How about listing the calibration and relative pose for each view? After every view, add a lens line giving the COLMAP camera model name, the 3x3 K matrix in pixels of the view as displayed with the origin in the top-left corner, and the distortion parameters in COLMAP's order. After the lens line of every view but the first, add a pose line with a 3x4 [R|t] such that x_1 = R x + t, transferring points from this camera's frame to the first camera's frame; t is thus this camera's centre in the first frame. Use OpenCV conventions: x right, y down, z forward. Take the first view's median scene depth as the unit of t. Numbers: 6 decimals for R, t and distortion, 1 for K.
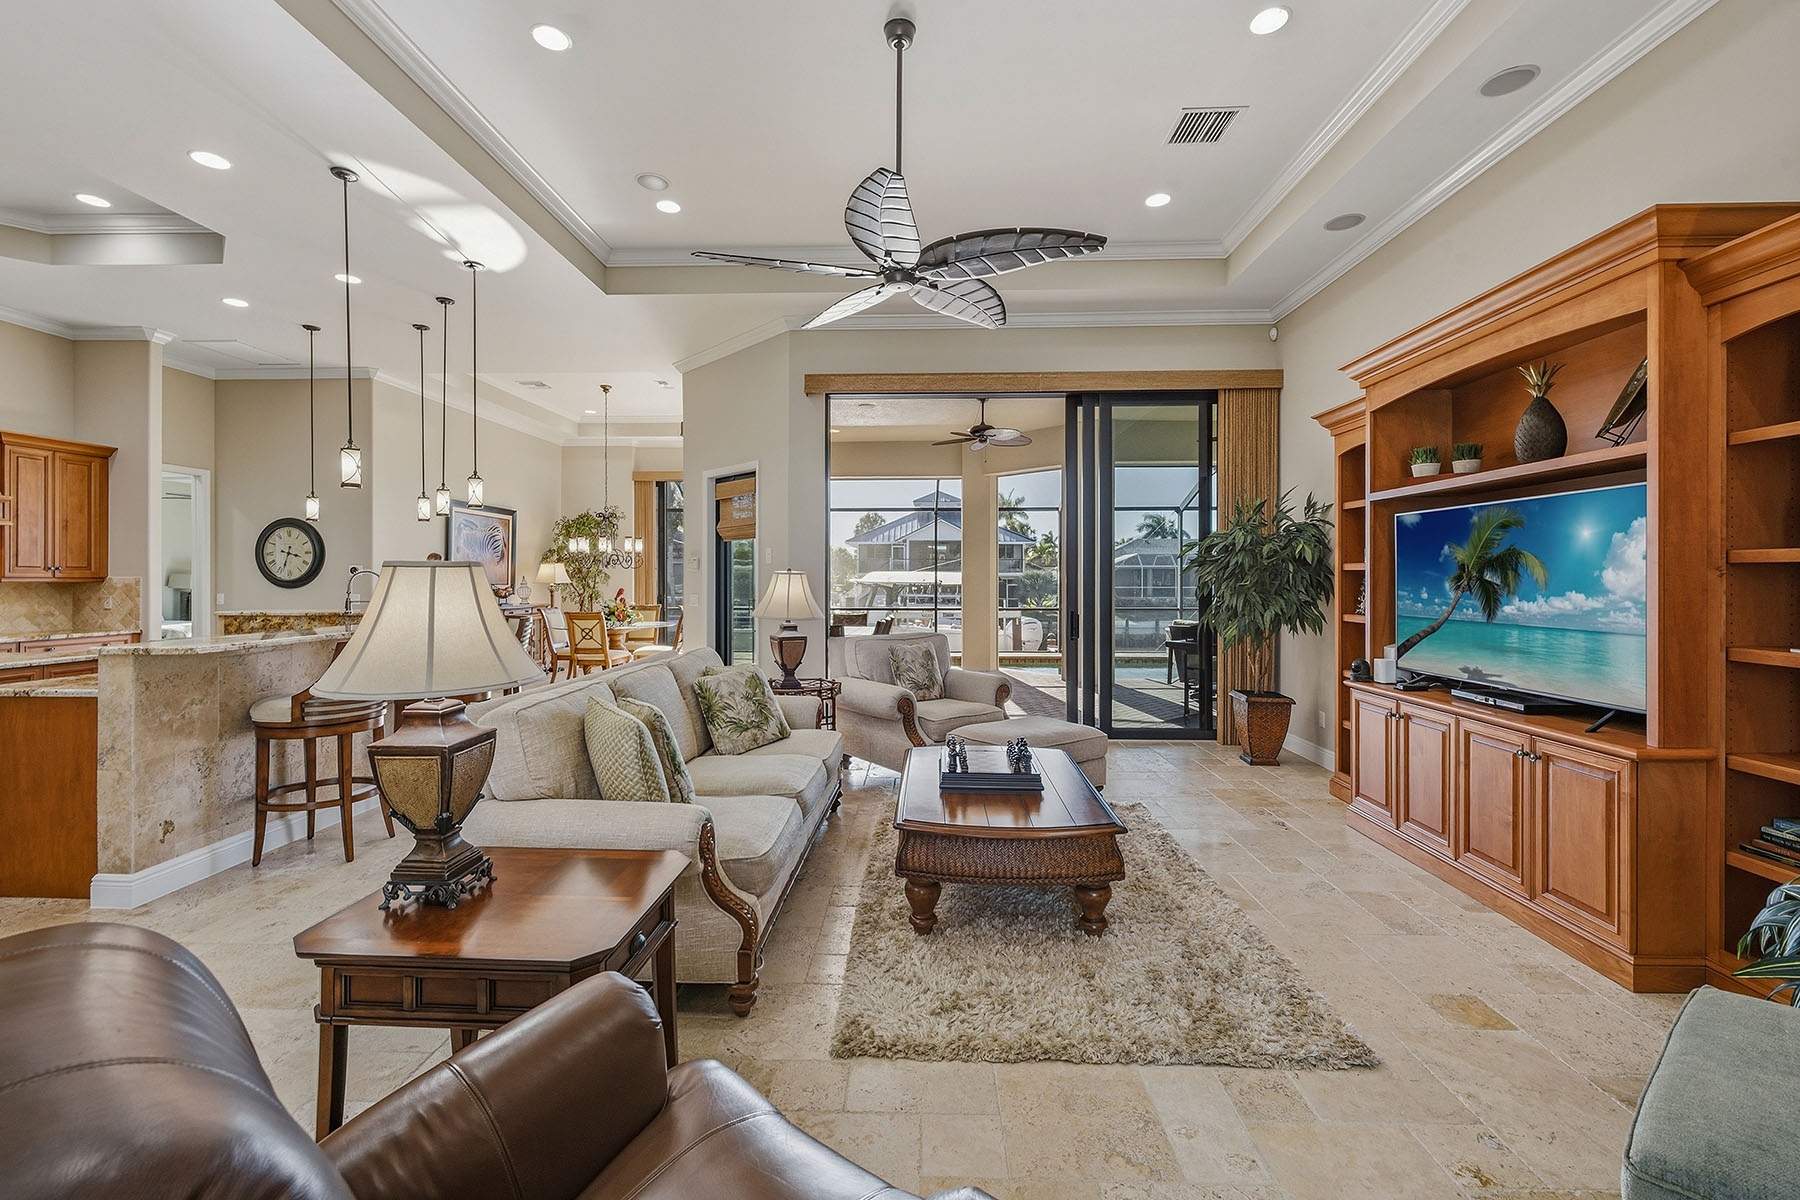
lens RADIAL K [[754.9, 0, 906.2], [0, 754.9, 579.9], [0, 0, 1]] dist [-0.000724, -0.000918]
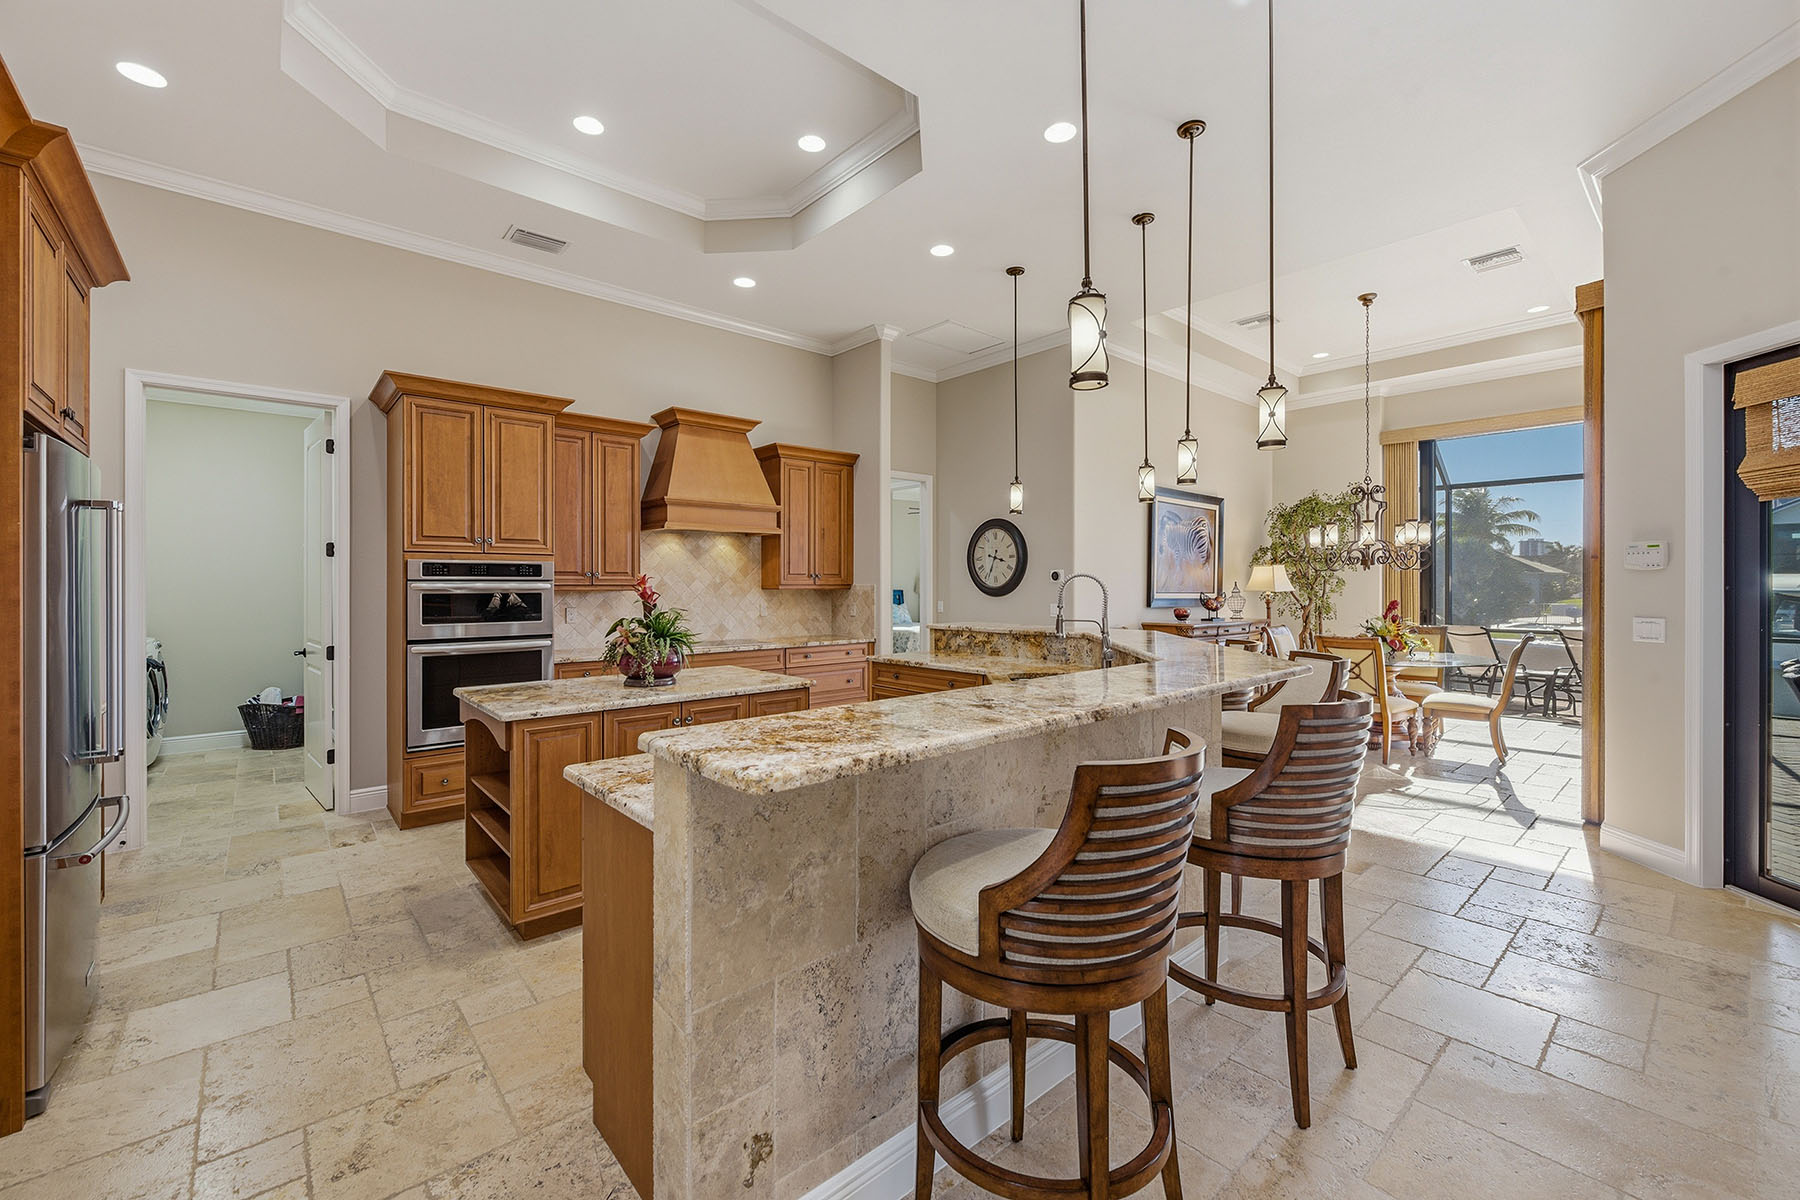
lens RADIAL K [[732.7, 0, 901.2], [0, 732.7, 586.3], [0, 0, 1]] dist [0.002481, -0.004294]
pose [[0.682136, 0.000499, -0.731225, -0.321081], [-0.000737, 1.000000, -0.000005, -0.000963], [0.731225, 0.000543, 0.682136, 0.404290]]
